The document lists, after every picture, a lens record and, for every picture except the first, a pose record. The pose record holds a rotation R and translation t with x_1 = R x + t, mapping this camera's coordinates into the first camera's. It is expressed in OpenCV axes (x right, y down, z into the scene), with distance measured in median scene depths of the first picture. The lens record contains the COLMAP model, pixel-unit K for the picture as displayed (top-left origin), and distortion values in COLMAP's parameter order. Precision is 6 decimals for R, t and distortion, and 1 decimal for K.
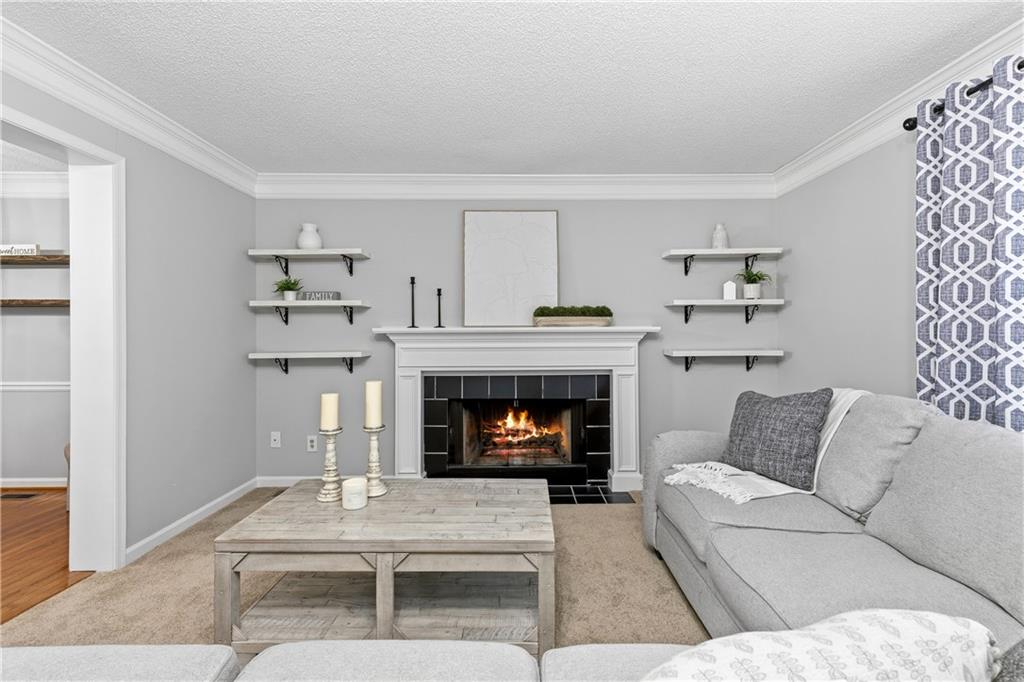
lens RADIAL K [[462.7, 0, 518.6], [0, 462.7, 336.7], [0, 0, 1]] dist [0.010968, -0.001824]
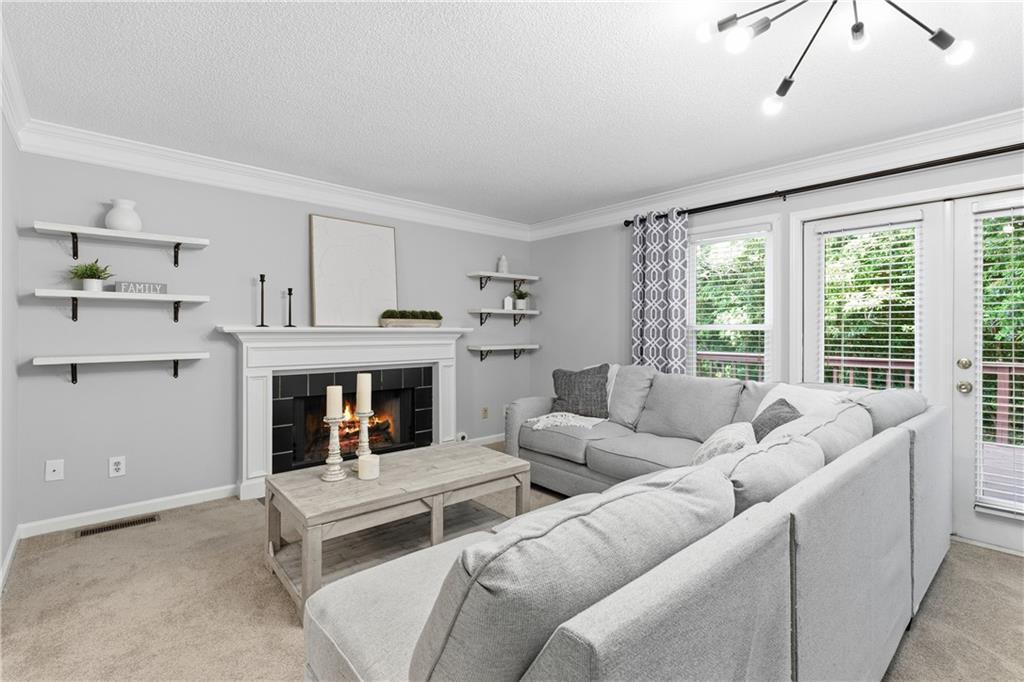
lens RADIAL K [[462.7, 0, 508.1], [0, 462.7, 337.2], [0, 0, 1]] dist [0.010968, -0.001824]
pose [[0.762610, -0.002543, 0.646853, -0.464510], [0.002142, 0.999997, 0.001407, 0.002201], [-0.646854, 0.000313, 0.762613, -0.076167]]
